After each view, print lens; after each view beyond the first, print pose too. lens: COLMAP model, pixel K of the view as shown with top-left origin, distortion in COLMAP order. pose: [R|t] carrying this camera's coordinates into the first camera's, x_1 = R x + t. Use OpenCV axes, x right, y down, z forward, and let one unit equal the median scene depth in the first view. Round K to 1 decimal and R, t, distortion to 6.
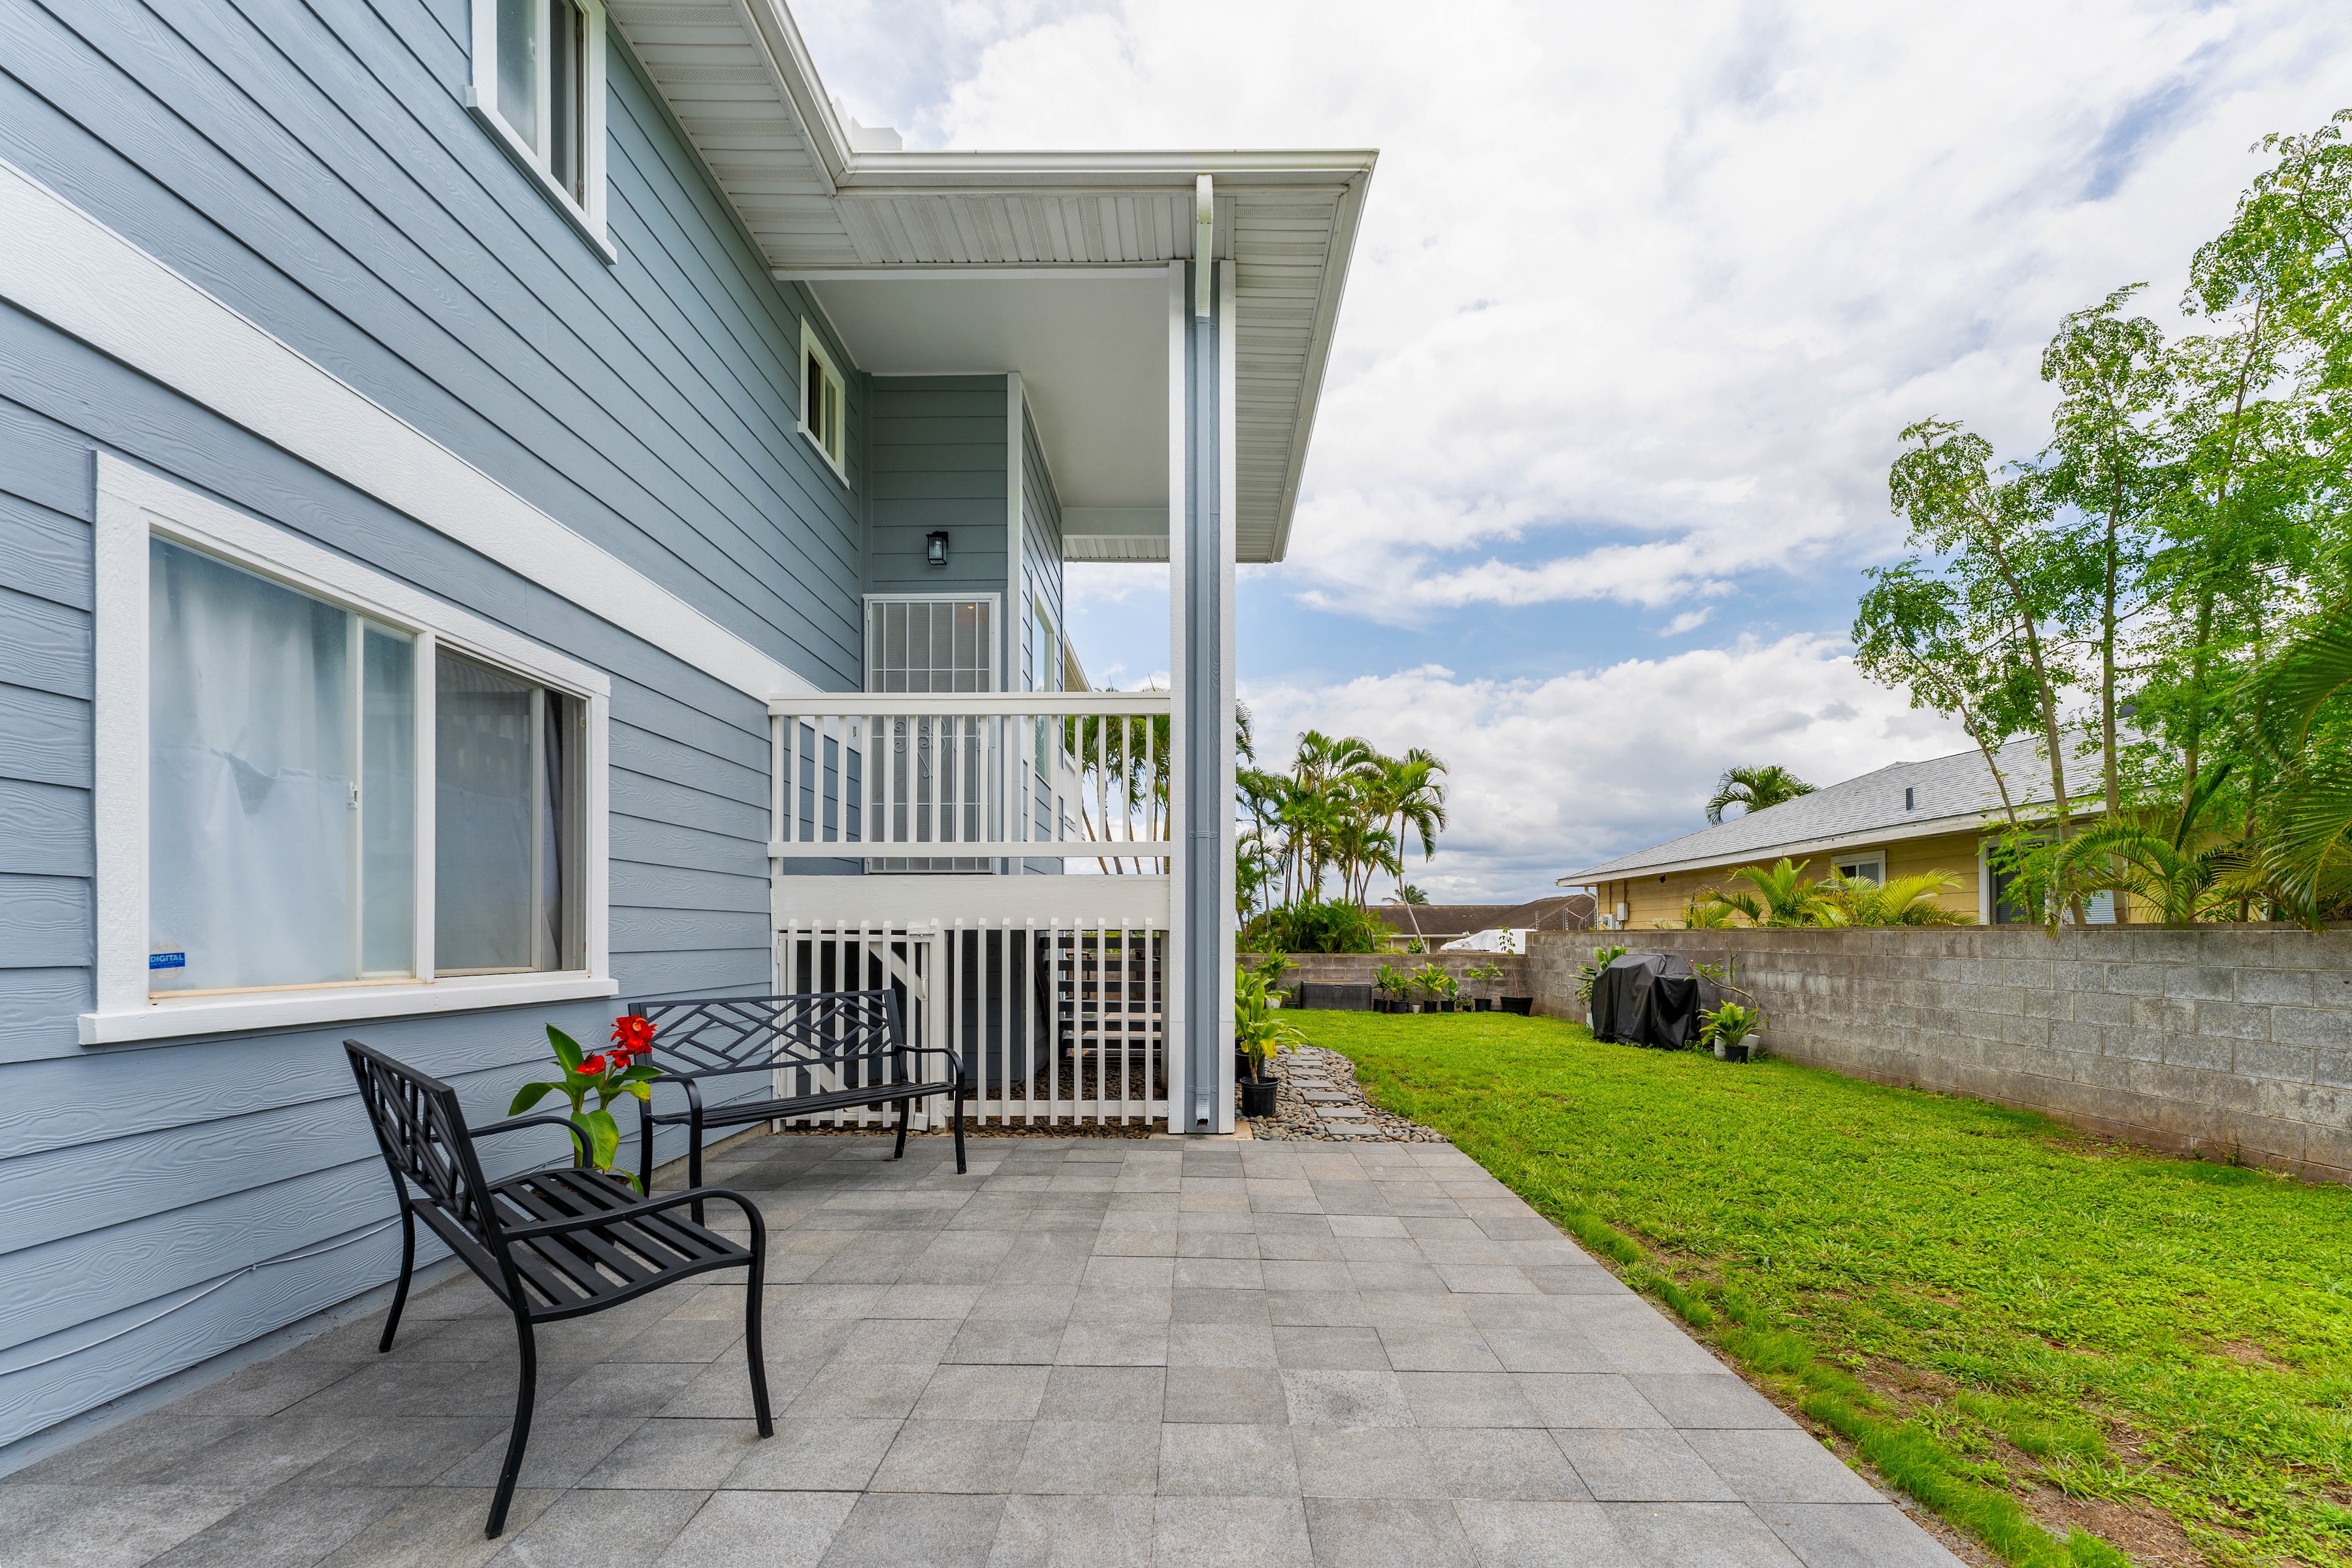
lens RADIAL K [[945.1, 0, 1184.0], [0, 945.1, 940.6], [0, 0, 1]] dist [0.000041, 0.000006]
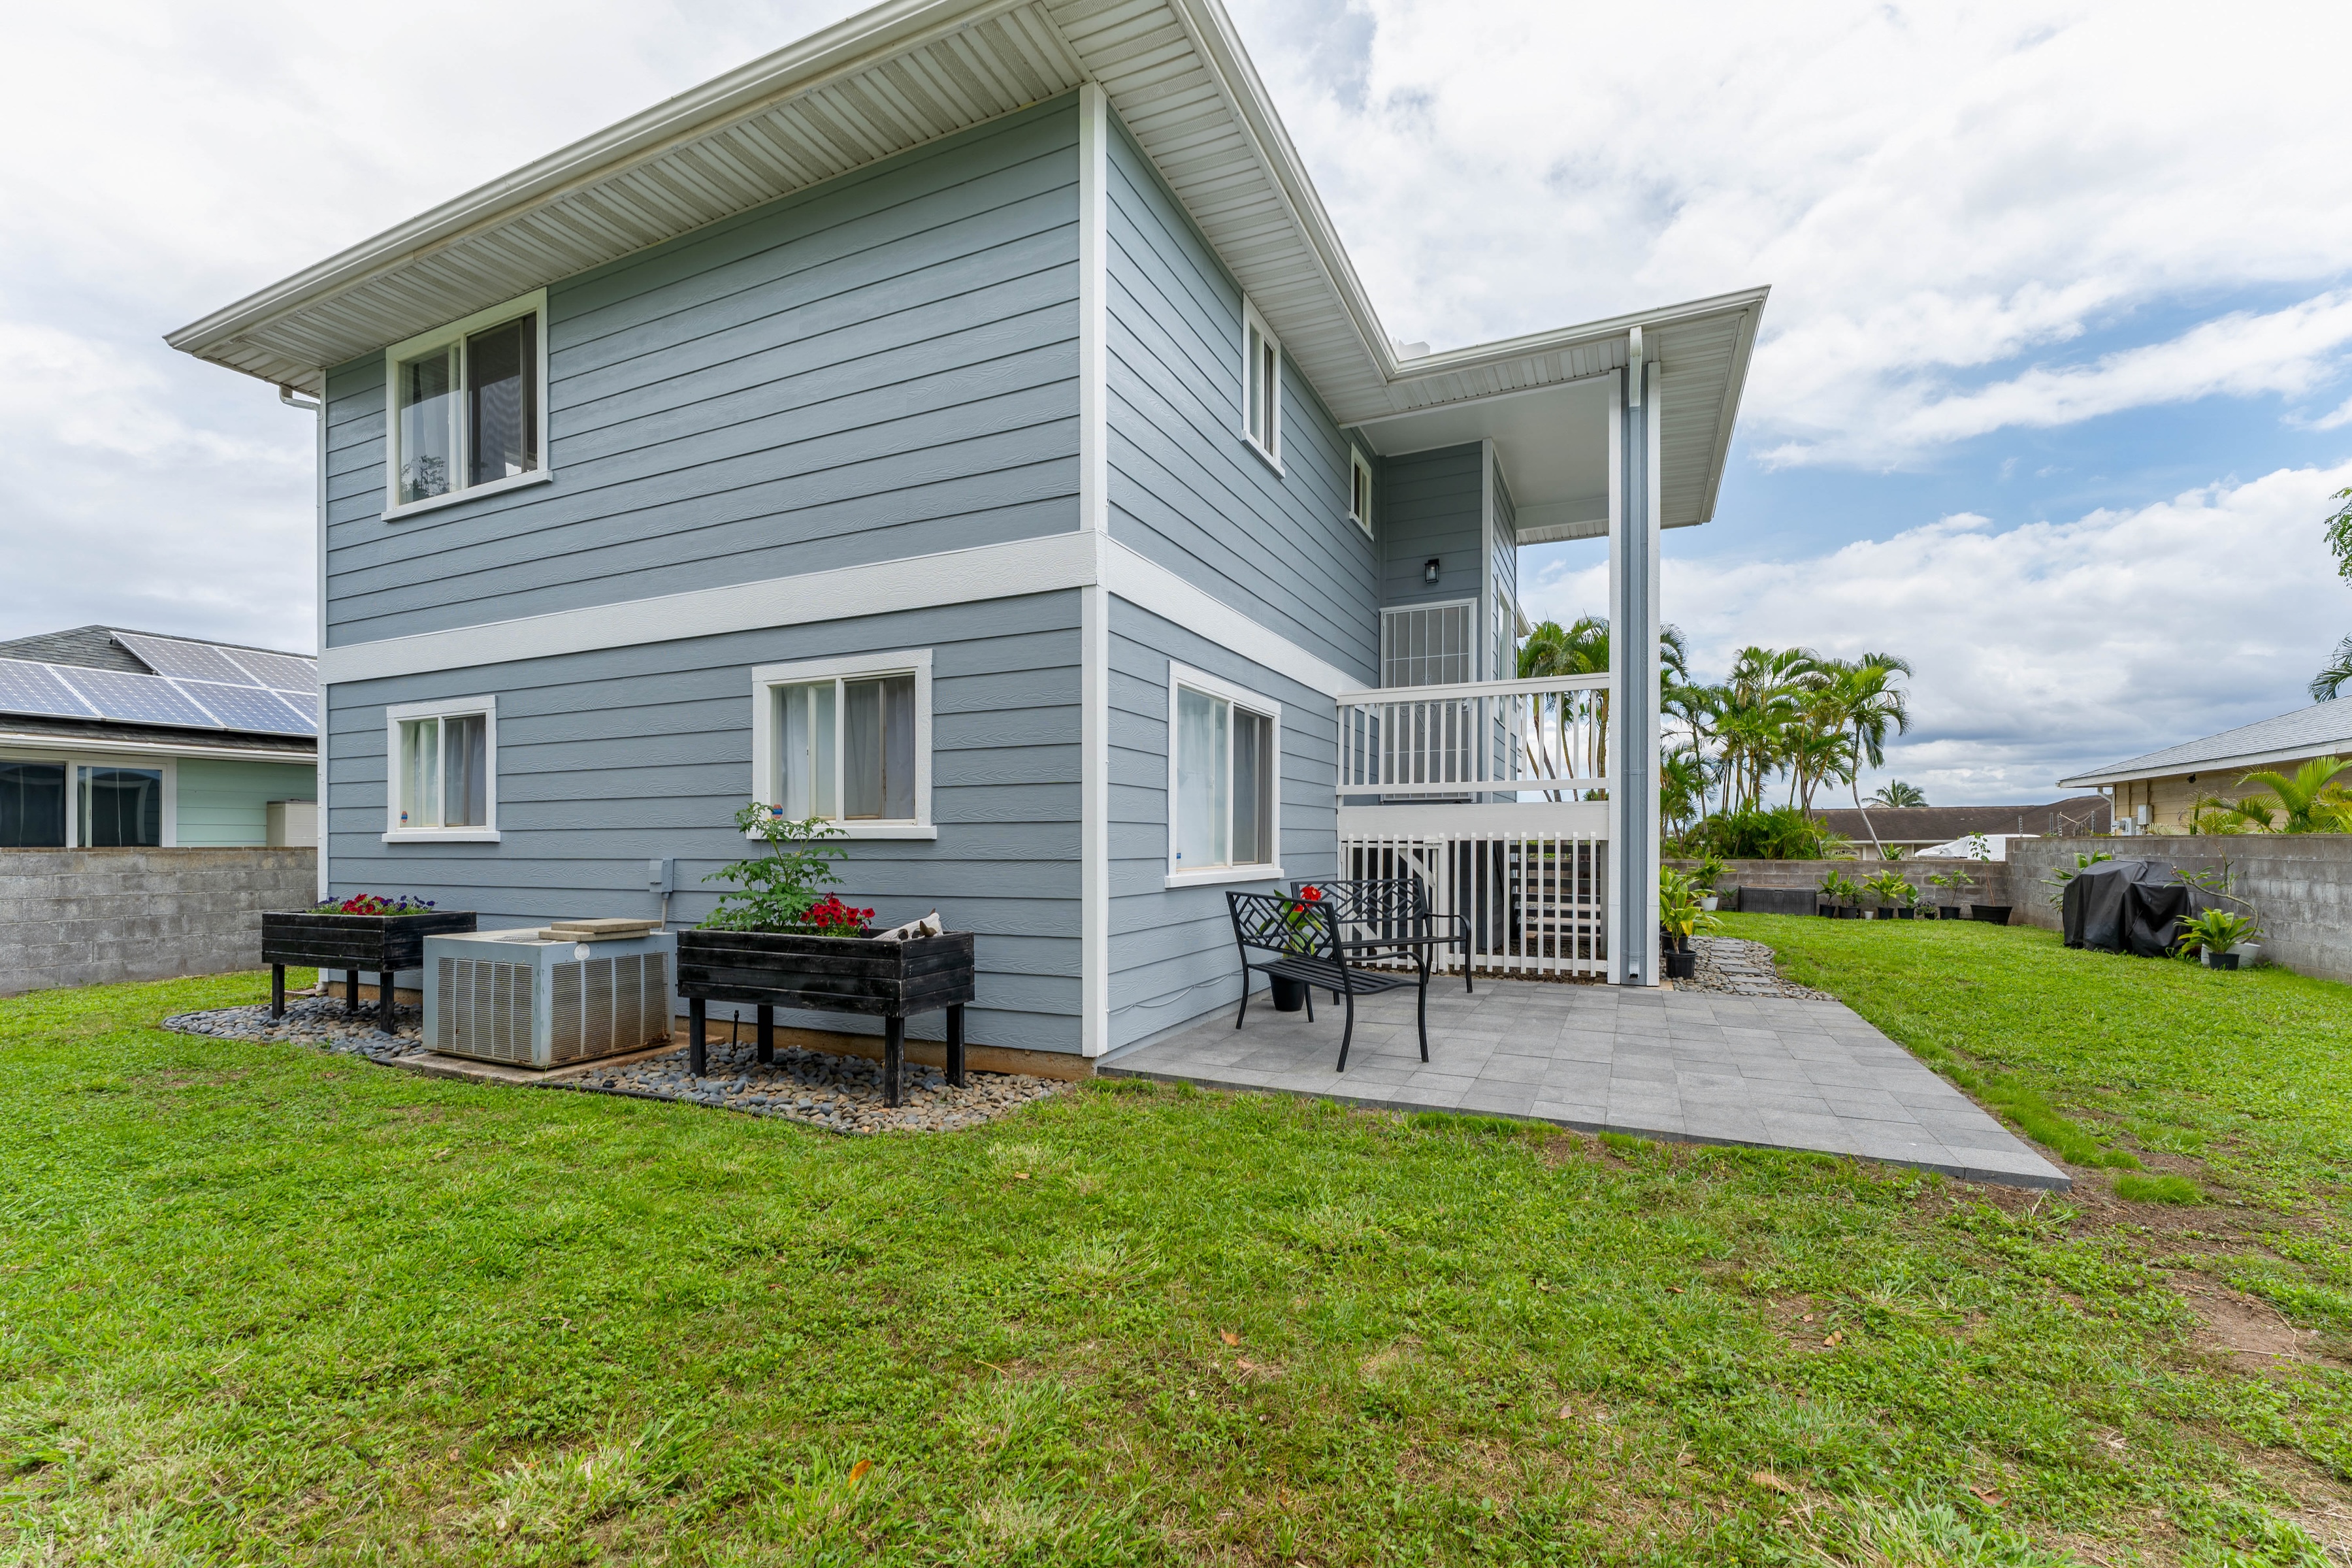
lens RADIAL K [[943.4, 0, 1225.3], [0, 943.4, 850.3], [0, 0, 1]] dist [0.000254, -0.000098]
pose [[0.923817, 0.001145, -0.382833, -0.003128], [0.000301, 0.999993, 0.003715, -0.000925], [0.382835, -0.003547, 0.923810, -0.335378]]
